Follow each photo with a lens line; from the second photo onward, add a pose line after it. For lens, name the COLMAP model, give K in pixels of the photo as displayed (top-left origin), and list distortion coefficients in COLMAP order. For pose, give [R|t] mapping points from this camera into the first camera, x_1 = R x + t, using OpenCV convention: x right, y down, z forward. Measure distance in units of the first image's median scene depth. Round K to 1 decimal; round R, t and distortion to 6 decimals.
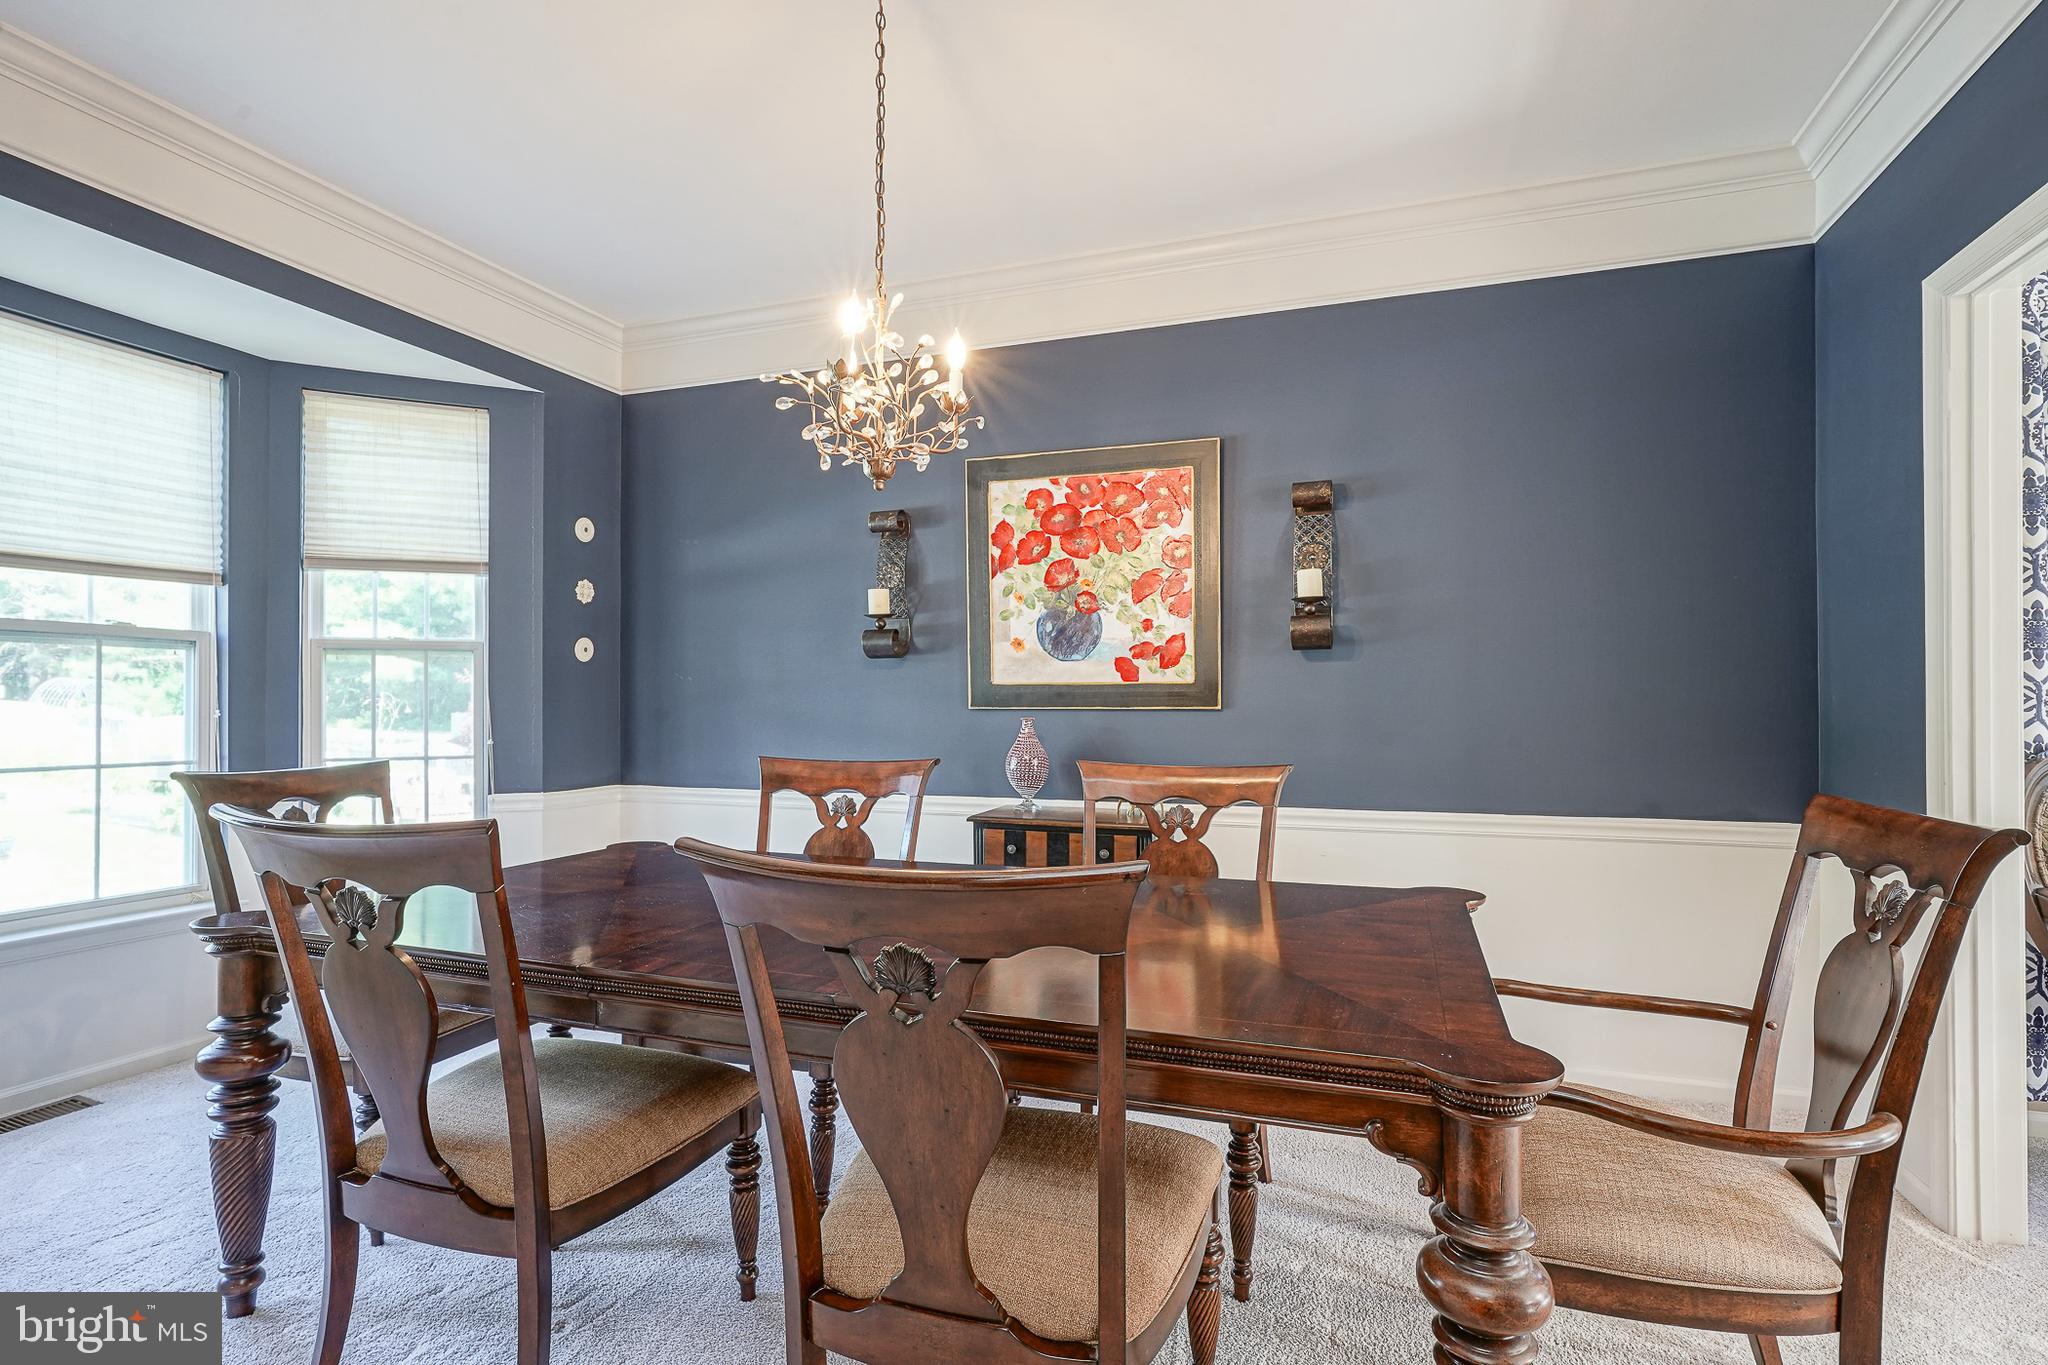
lens RADIAL K [[1012.3, 0, 1016.0], [0, 1012.3, 691.7], [0, 0, 1]] dist [-0.005595, 0.003931]
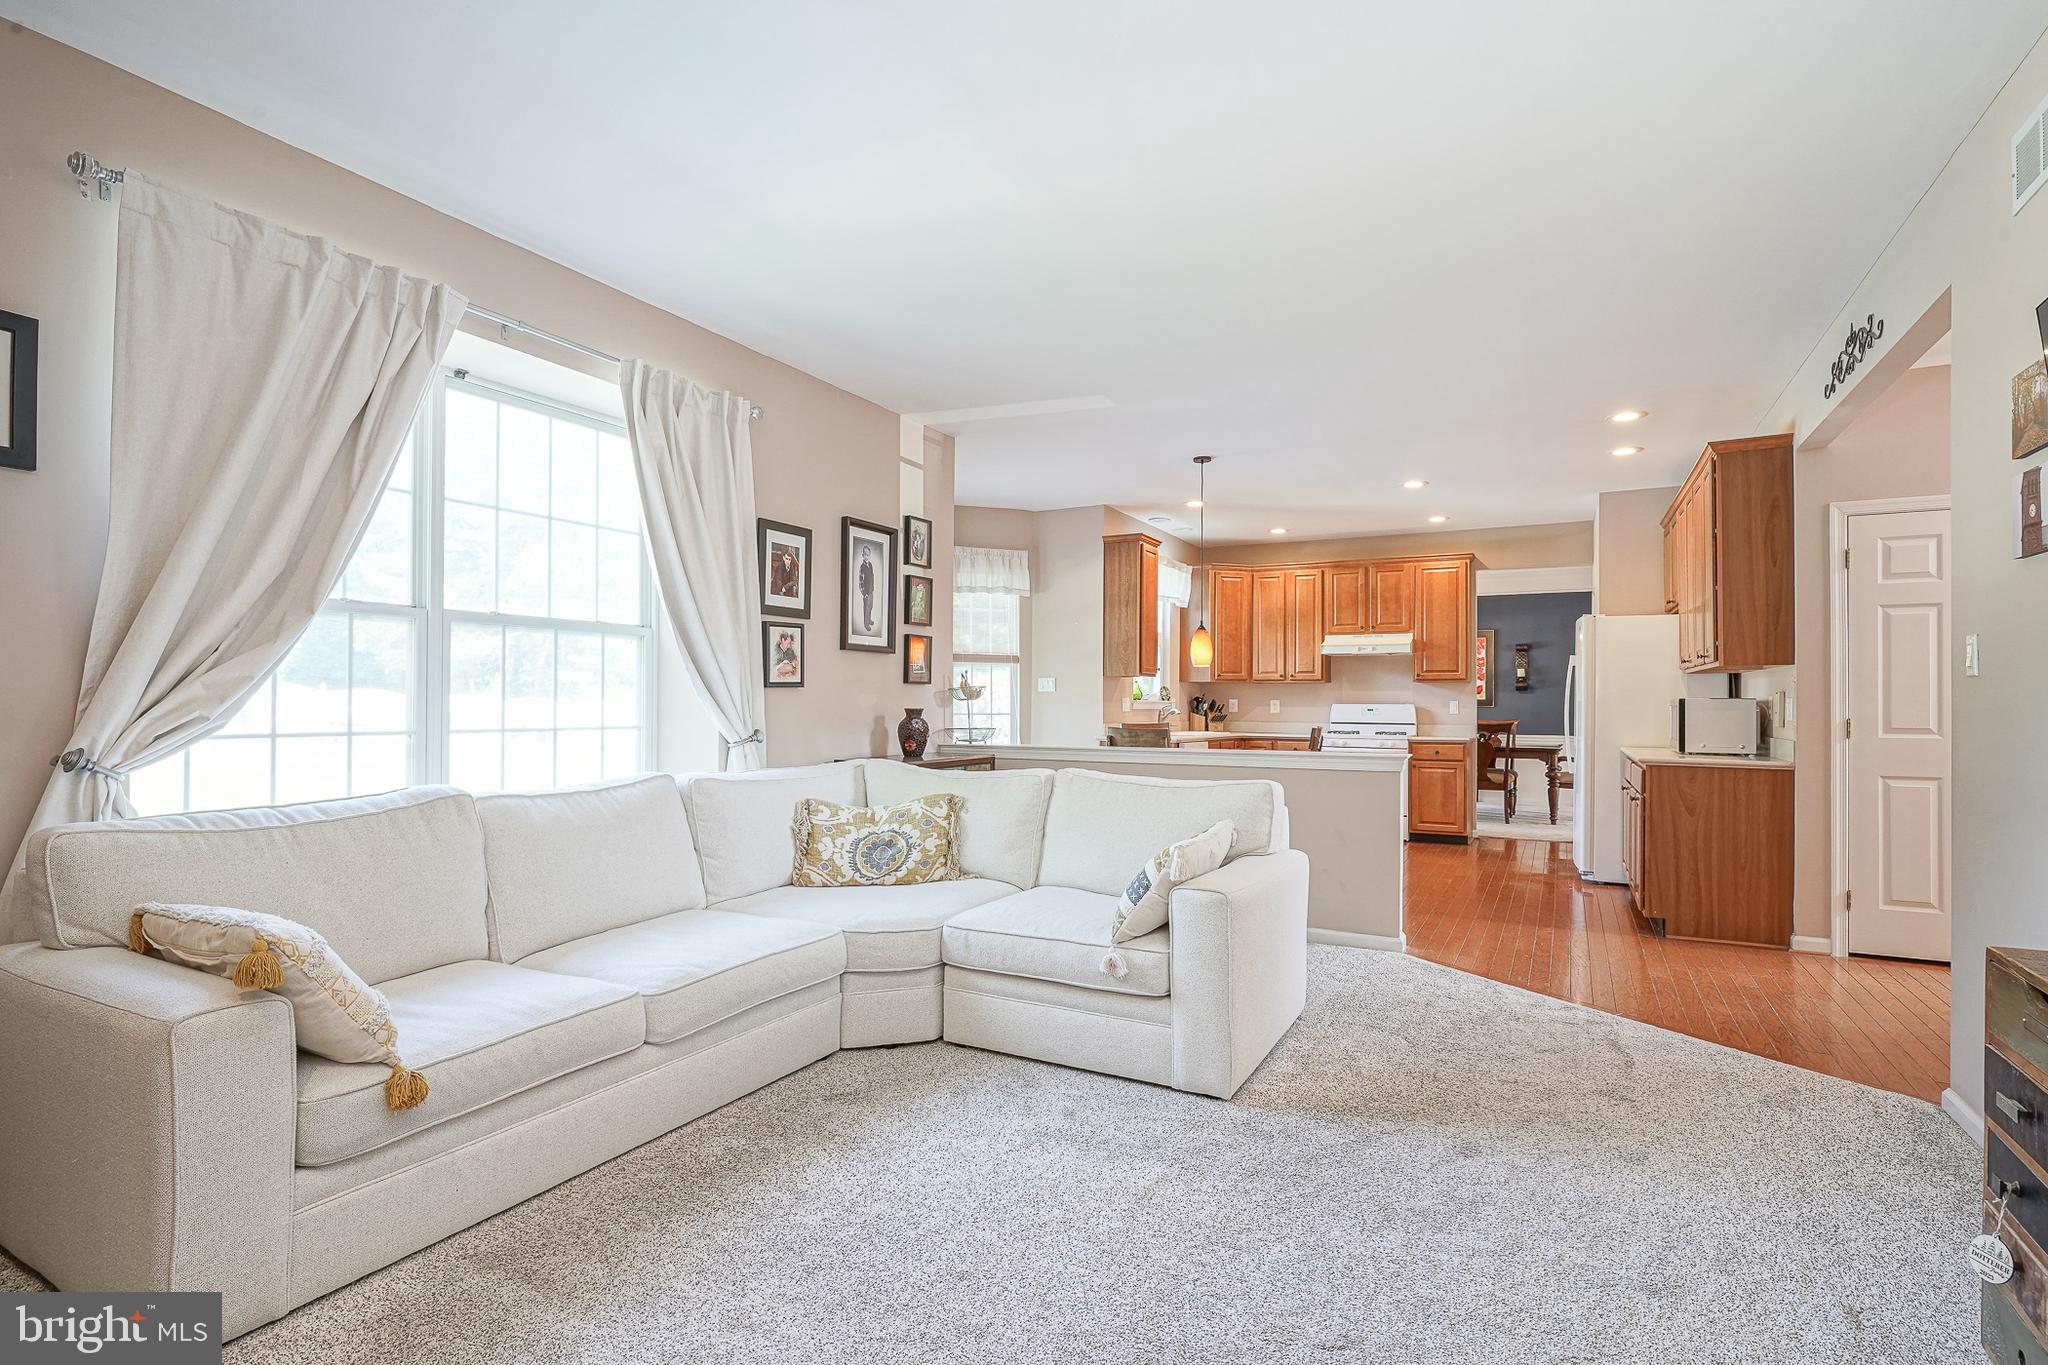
lens RADIAL K [[989.5, 0, 1029.1], [0, 989.5, 688.4], [0, 0, 1]] dist [-0.001139, 0.001301]
pose [[0.990065, 0.005847, -0.140490, -0.885902], [-0.006663, 0.999964, -0.005338, -0.016566], [0.140453, 0.006221, 0.990068, -2.553783]]
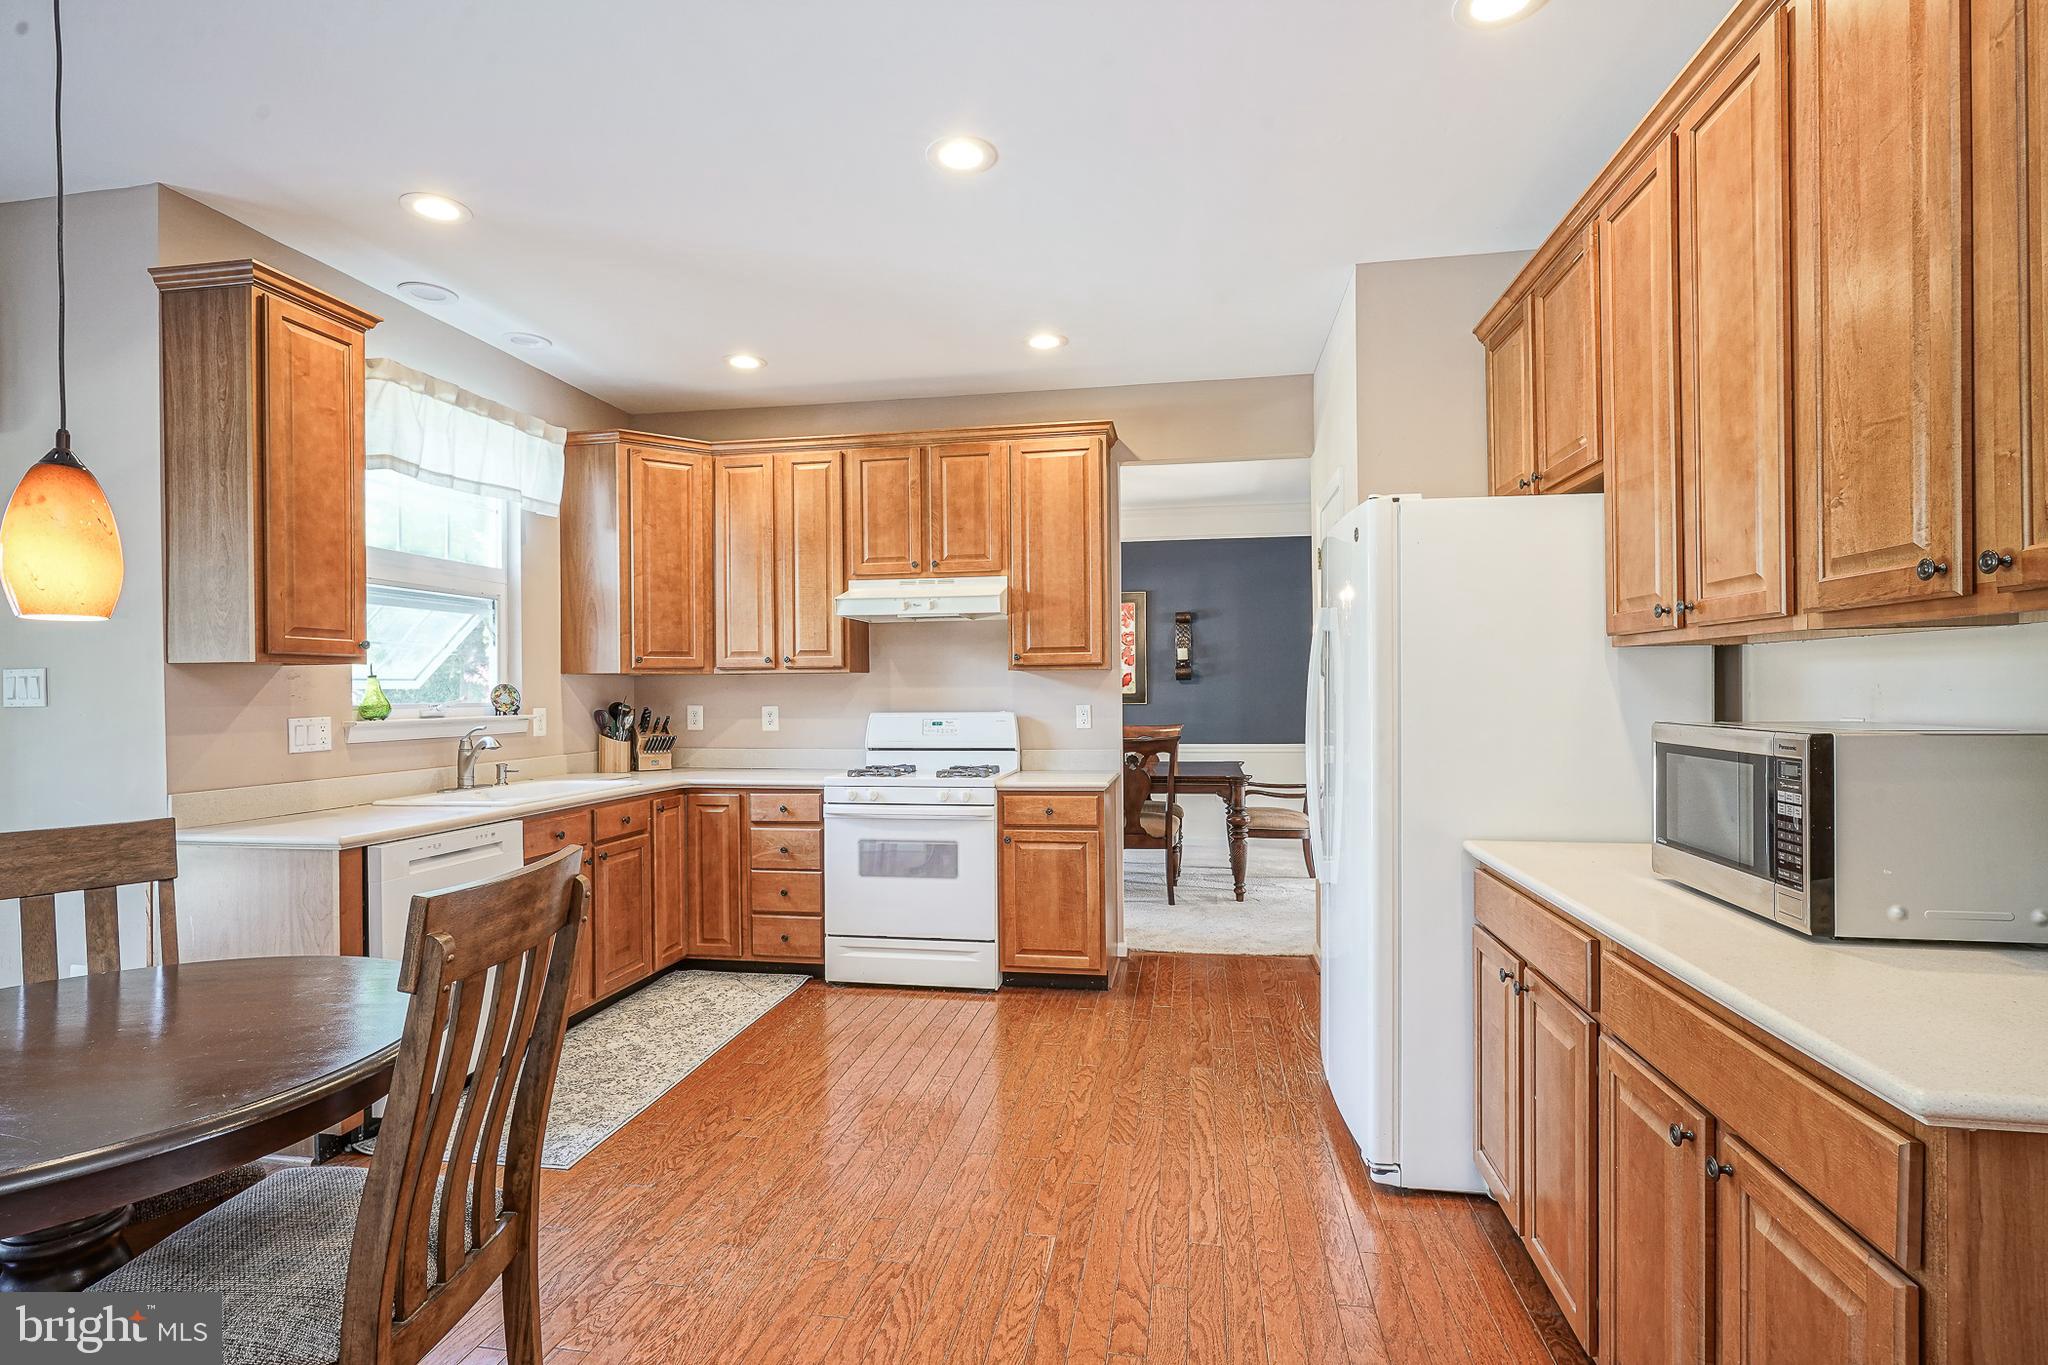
lens RADIAL K [[989.5, 0, 1029.1], [0, 989.5, 688.4], [0, 0, 1]] dist [-0.001139, 0.001301]
pose [[0.982671, -0.007691, 0.185197, -0.492464], [0.006237, 0.999945, 0.008428, -0.039558], [-0.185252, -0.007127, 0.982665, -1.227890]]
